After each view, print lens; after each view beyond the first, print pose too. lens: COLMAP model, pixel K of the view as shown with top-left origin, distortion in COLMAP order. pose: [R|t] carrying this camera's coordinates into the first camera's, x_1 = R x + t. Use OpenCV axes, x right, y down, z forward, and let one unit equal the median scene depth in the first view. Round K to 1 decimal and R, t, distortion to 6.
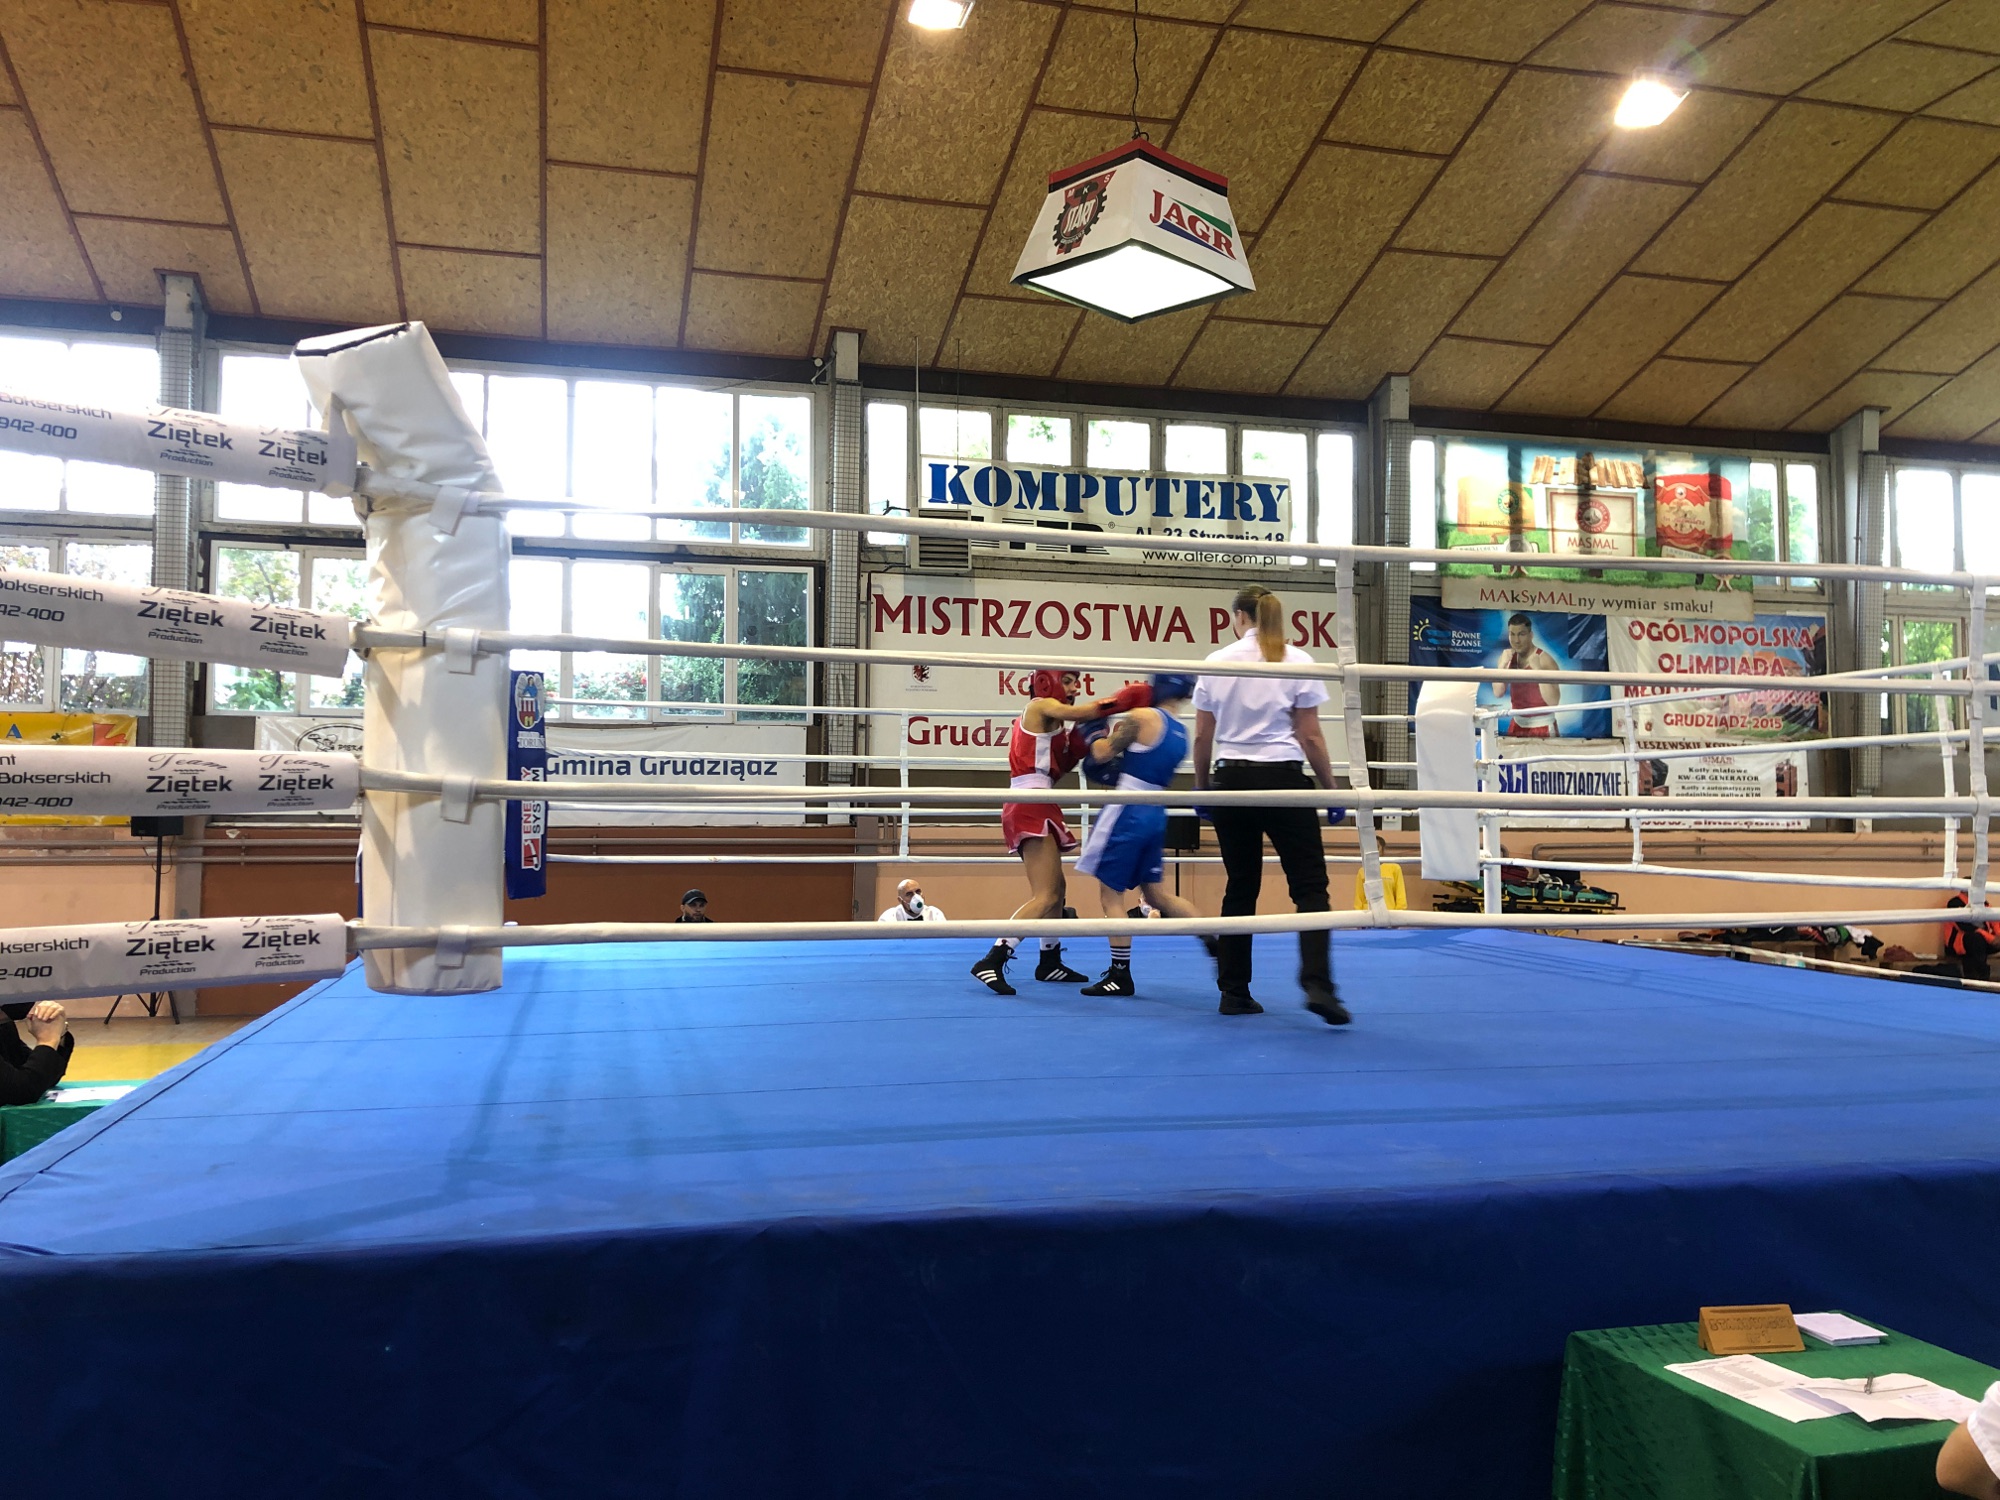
lens RADIAL K [[1658.0, 0, 990.0], [0, 1658.0, 722.2], [0, 0, 1]] dist [0.046751, -0.040468]
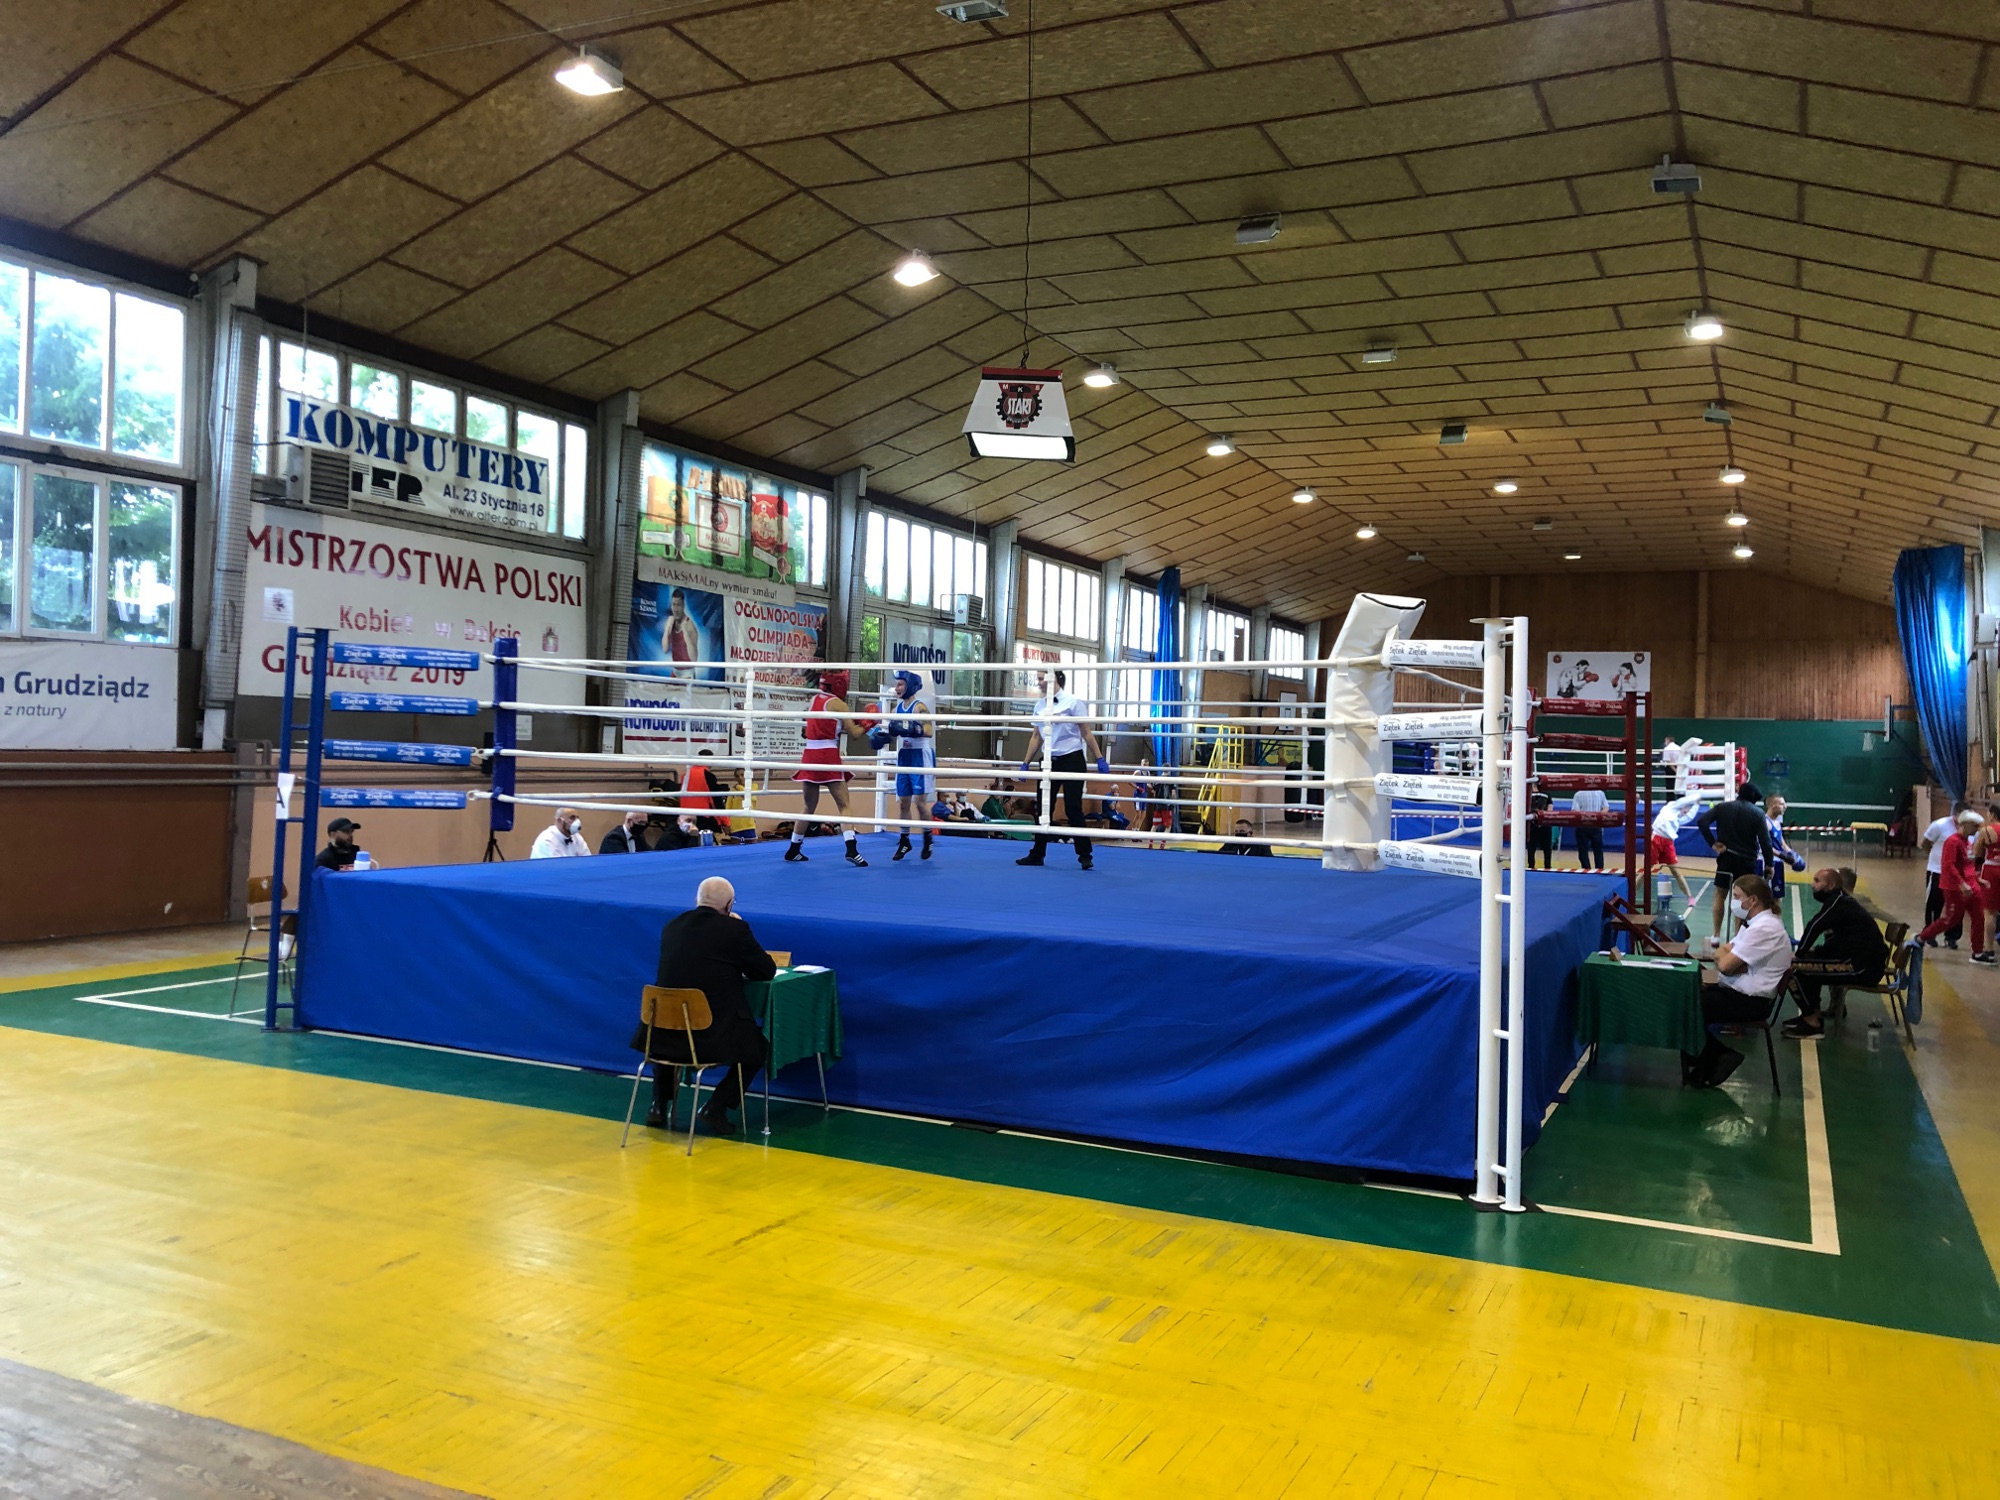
lens RADIAL K [[1658.0, 0, 999.1], [0, 1658.0, 751.5], [0, 0, 1]] dist [0.046751, -0.040468]
pose [[0.638038, 0.017001, 0.769818, -0.535268], [-0.082384, 0.995525, 0.046296, -0.020893], [-0.765585, -0.092959, 0.636583, -0.019791]]
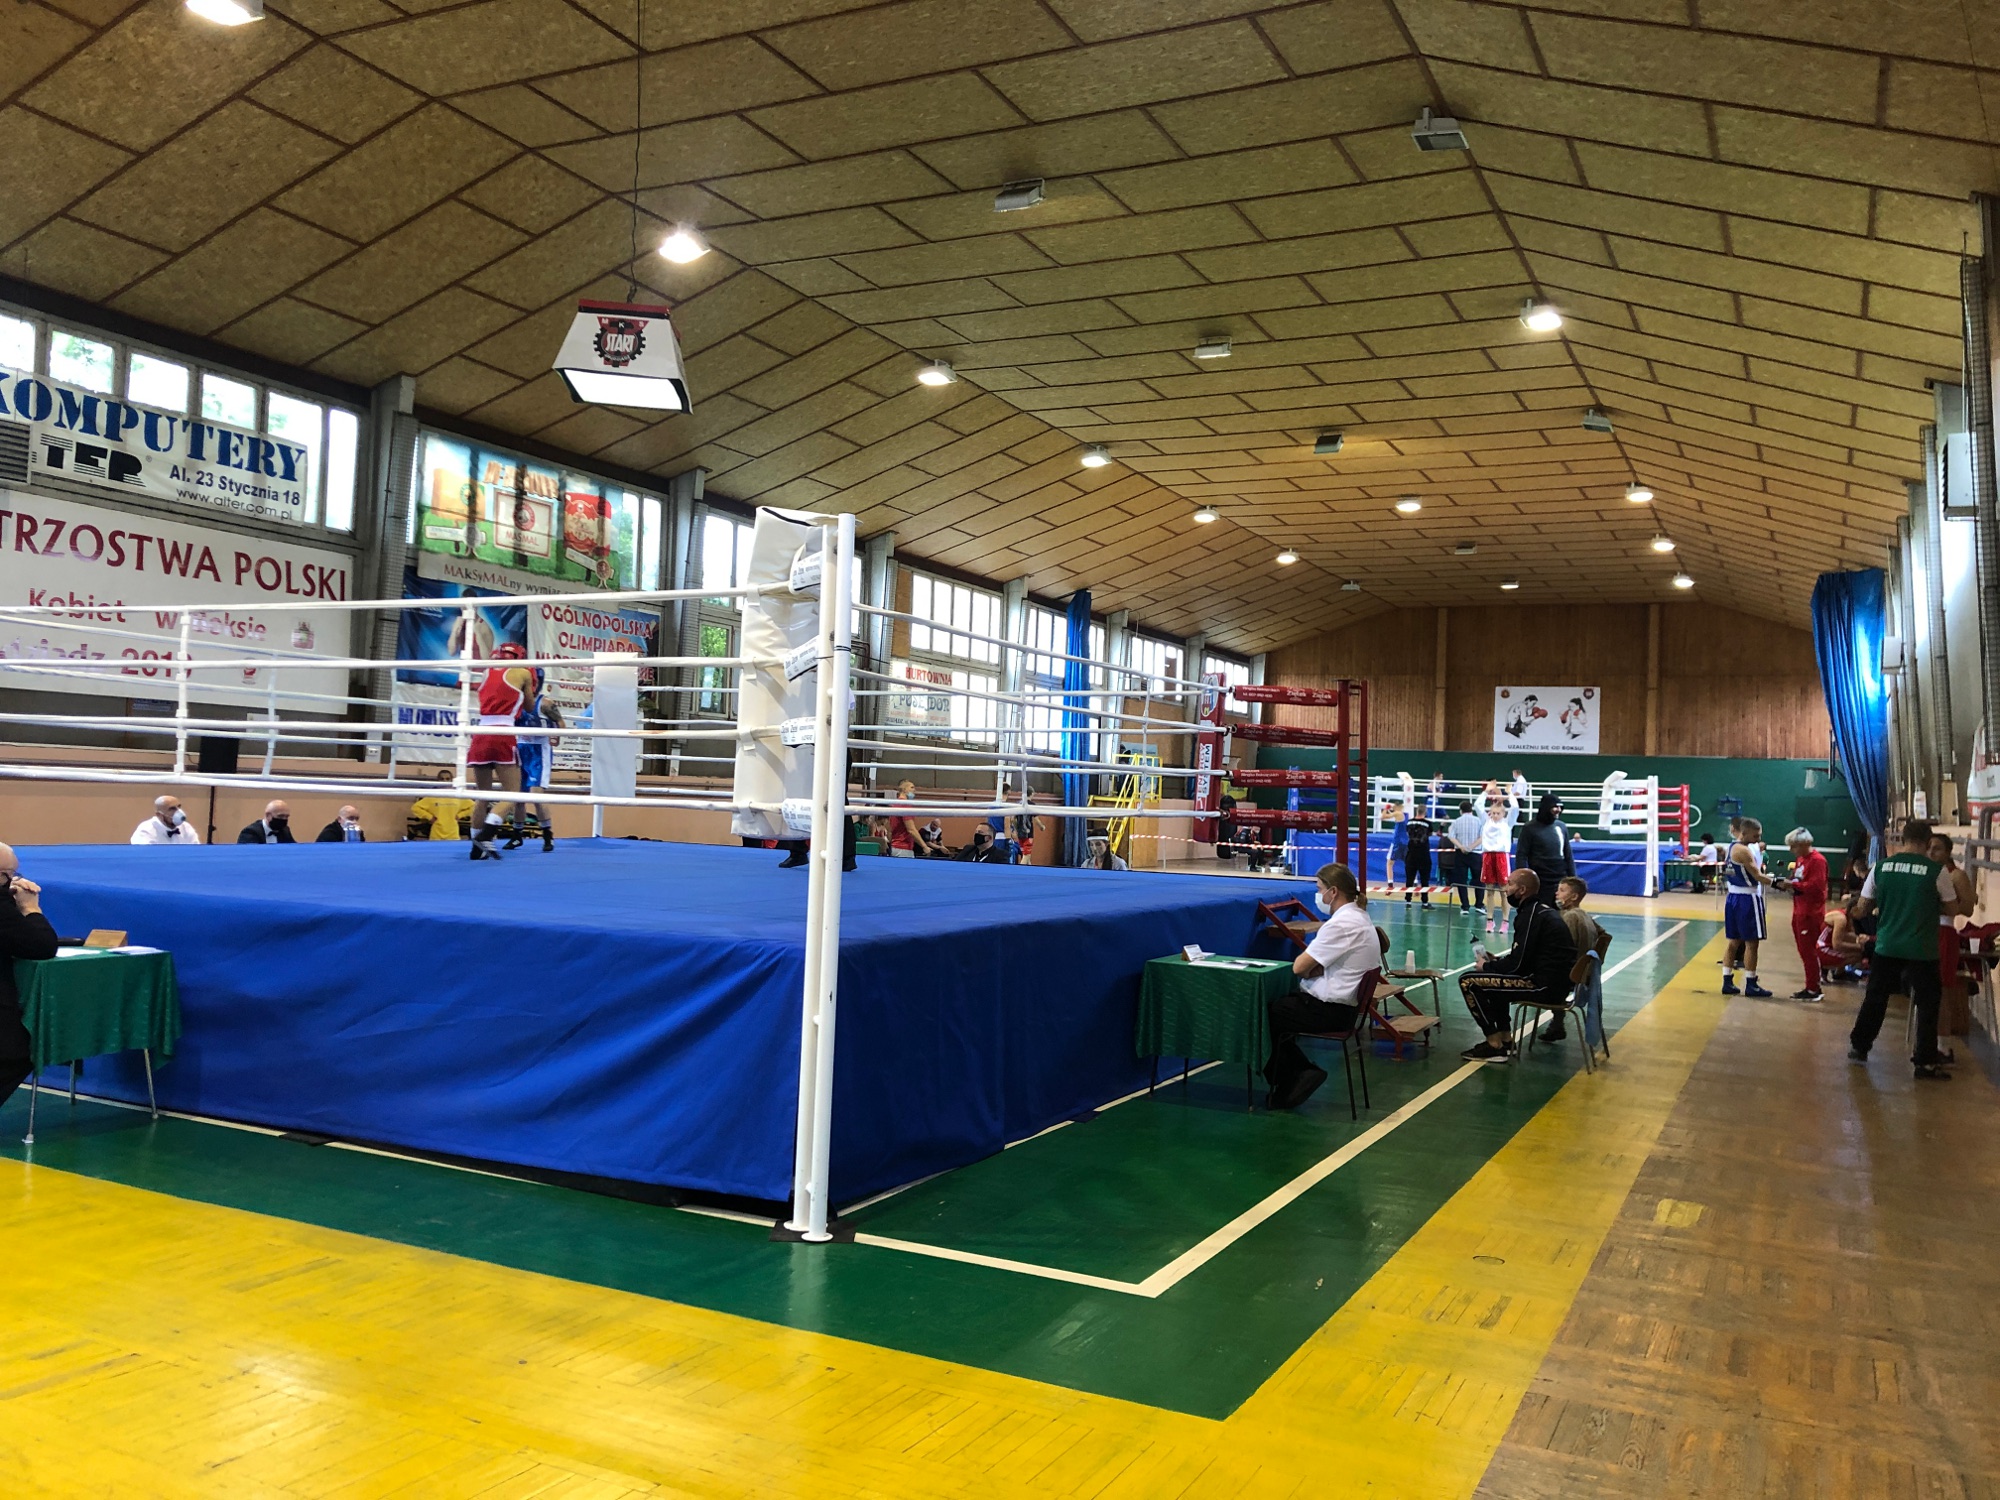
lens RADIAL K [[1658.0, 0, 1006.3], [0, 1658.0, 751.1], [0, 0, 1]] dist [0.046751, -0.040468]
pose [[0.651848, 0.046702, 0.756910, -0.360750], [-0.092998, 0.995491, 0.018666, -0.006034], [-0.752626, -0.082559, 0.653252, -0.106623]]
